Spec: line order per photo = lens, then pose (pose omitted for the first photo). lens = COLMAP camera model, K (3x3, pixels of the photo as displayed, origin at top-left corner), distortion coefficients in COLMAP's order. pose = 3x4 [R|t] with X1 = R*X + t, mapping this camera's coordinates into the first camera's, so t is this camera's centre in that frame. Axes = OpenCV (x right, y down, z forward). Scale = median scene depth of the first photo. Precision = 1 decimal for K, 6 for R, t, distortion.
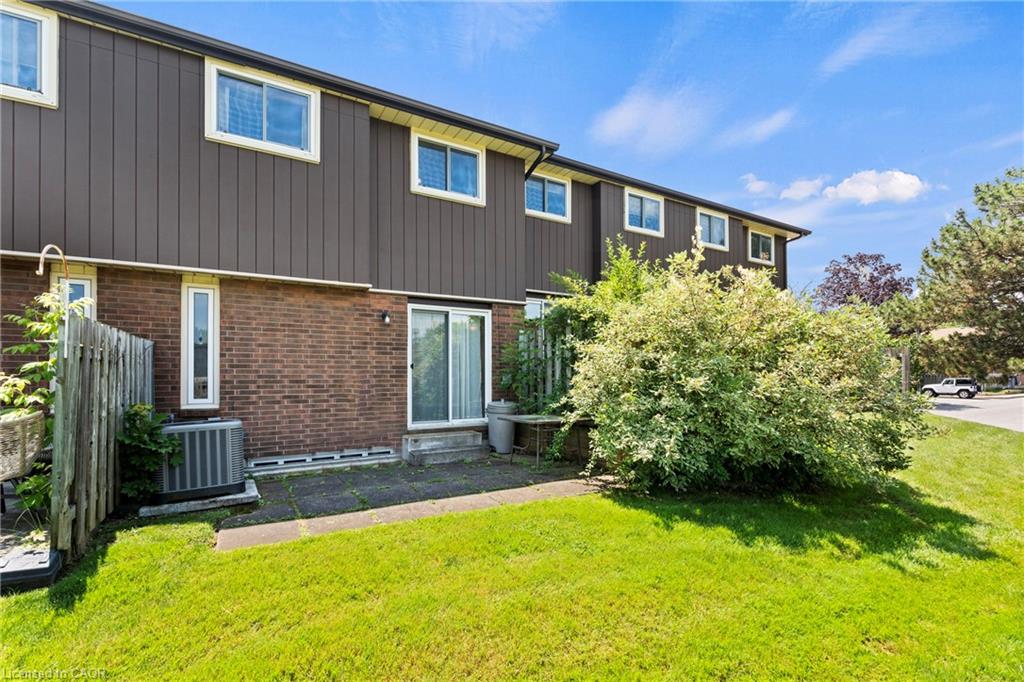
lens RADIAL K [[454.1, 0, 510.2], [0, 454.1, 372.5], [0, 0, 1]] dist [-0.006585, 0.000909]
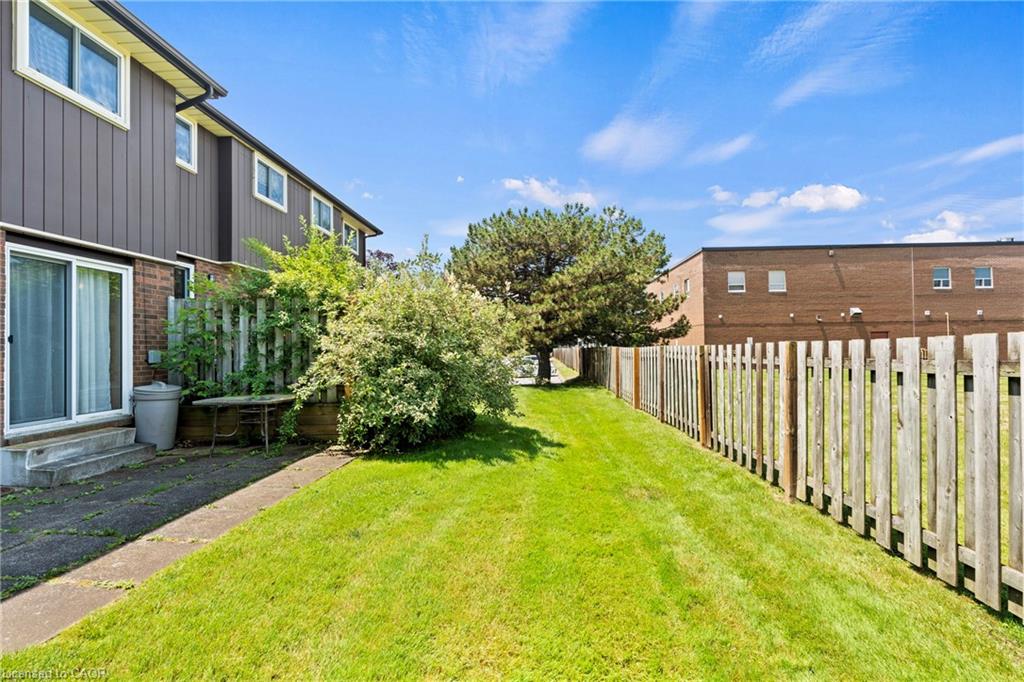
lens RADIAL K [[454.1, 0, 506.3], [0, 454.1, 342.0], [0, 0, 1]] dist [-0.006585, 0.000909]
pose [[0.563733, 0.009294, 0.825905, -0.393685], [-0.002749, 0.999952, -0.009376, -0.006766], [-0.825952, 0.003015, 0.563732, 0.062265]]
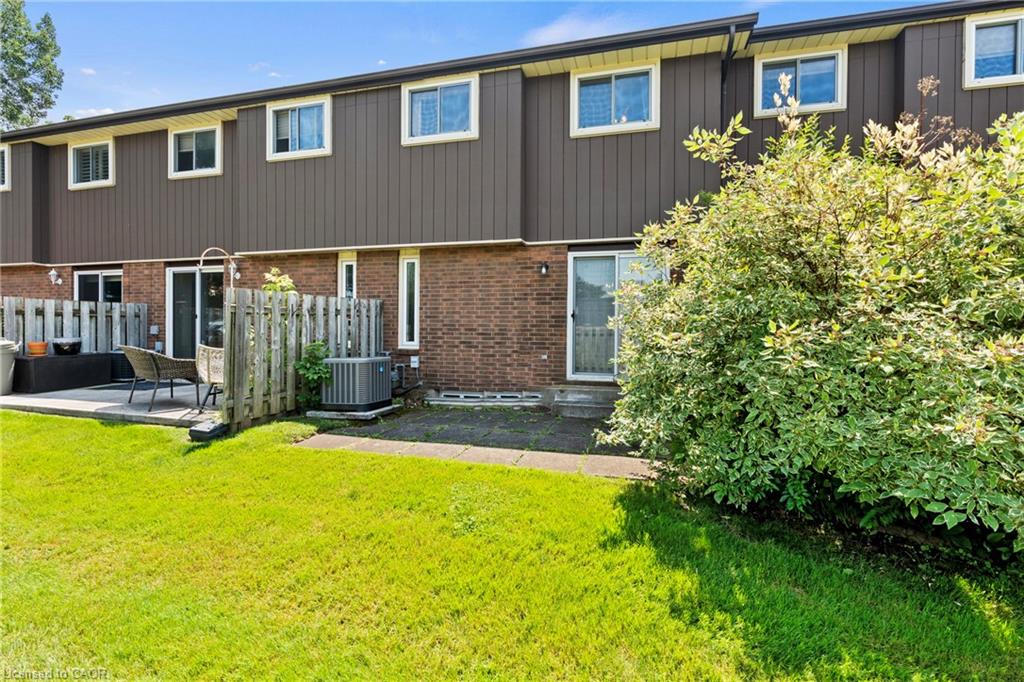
lens RADIAL K [[454.1, 0, 526.6], [0, 454.1, 330.8], [0, 0, 1]] dist [-0.006585, 0.000909]
pose [[0.710881, 0.013178, -0.703189, 0.456514], [-0.001965, 0.999858, 0.016752, 0.002989], [0.703310, -0.010527, 0.710806, 0.259860]]
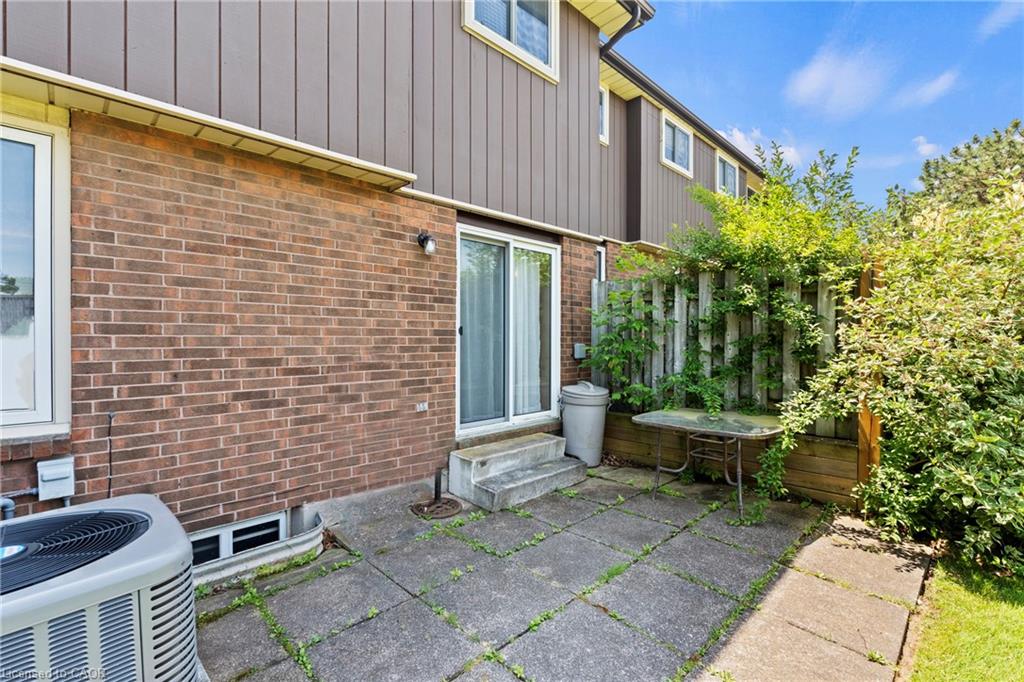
lens RADIAL K [[454.1, 0, 520.6], [0, 454.1, 341.1], [0, 0, 1]] dist [-0.006585, 0.000909]
pose [[0.970580, 0.006636, 0.240688, -0.318468], [-0.011102, 0.999790, 0.017207, -0.013115], [-0.240523, -0.019373, 0.970450, 0.468159]]
